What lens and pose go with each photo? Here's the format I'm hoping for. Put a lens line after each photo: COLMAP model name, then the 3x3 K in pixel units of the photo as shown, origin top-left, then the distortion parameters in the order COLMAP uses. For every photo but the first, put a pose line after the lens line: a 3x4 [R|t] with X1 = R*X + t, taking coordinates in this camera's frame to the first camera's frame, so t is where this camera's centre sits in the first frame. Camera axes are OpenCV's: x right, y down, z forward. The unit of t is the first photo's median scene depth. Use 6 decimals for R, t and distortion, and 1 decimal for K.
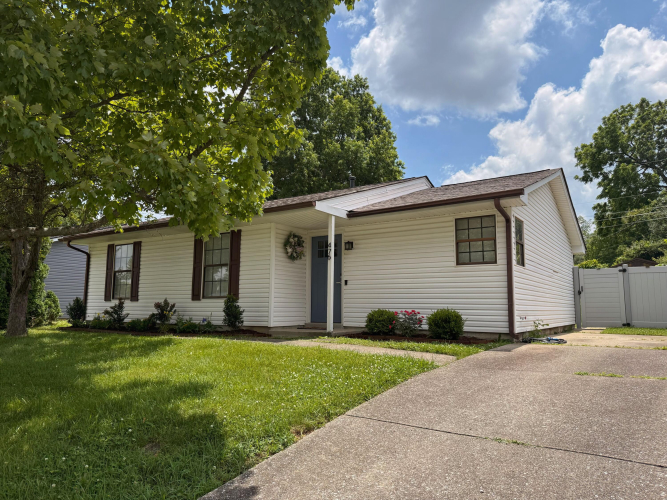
lens RADIAL K [[476.5, 0, 333.5], [0, 476.5, 250.0], [0, 0, 1]] dist [0.085244, -0.099297]
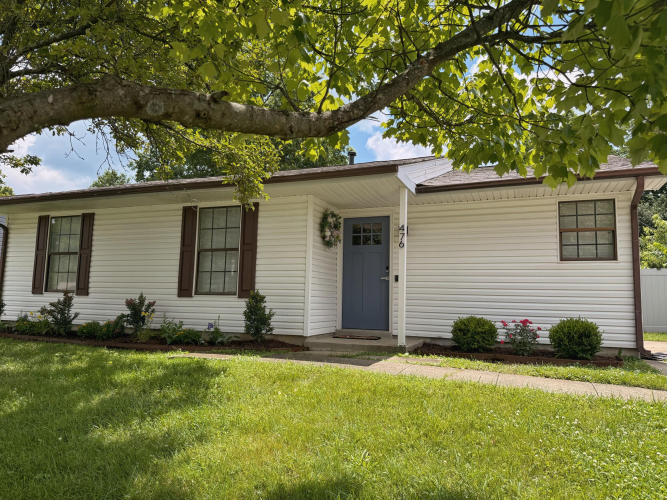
lens RADIAL K [[466.4, 0, 328.3], [0, 466.4, 251.5], [0, 0, 1]] dist [0.066897, -0.093509]
pose [[0.978287, 0.038649, 0.203618, -0.234938], [-0.041726, 0.999070, 0.010841, 0.020614], [-0.203010, -0.019102, 0.978990, 0.278440]]
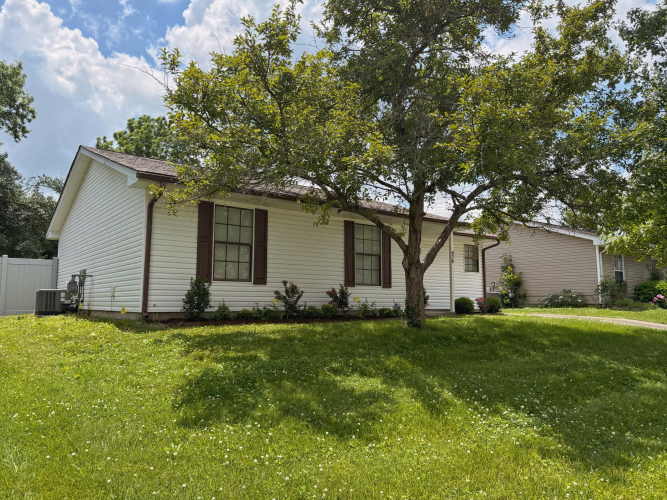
lens RADIAL K [[491.6, 0, 333.5], [0, 491.6, 250.0], [0, 0, 1]] dist [-0.001388, -0.000374]
pose [[0.340719, 0.094122, 0.935442, -1.344558], [-0.118109, 0.991379, -0.056731, 0.096489], [-0.932717, -0.091154, 0.348898, 0.720561]]
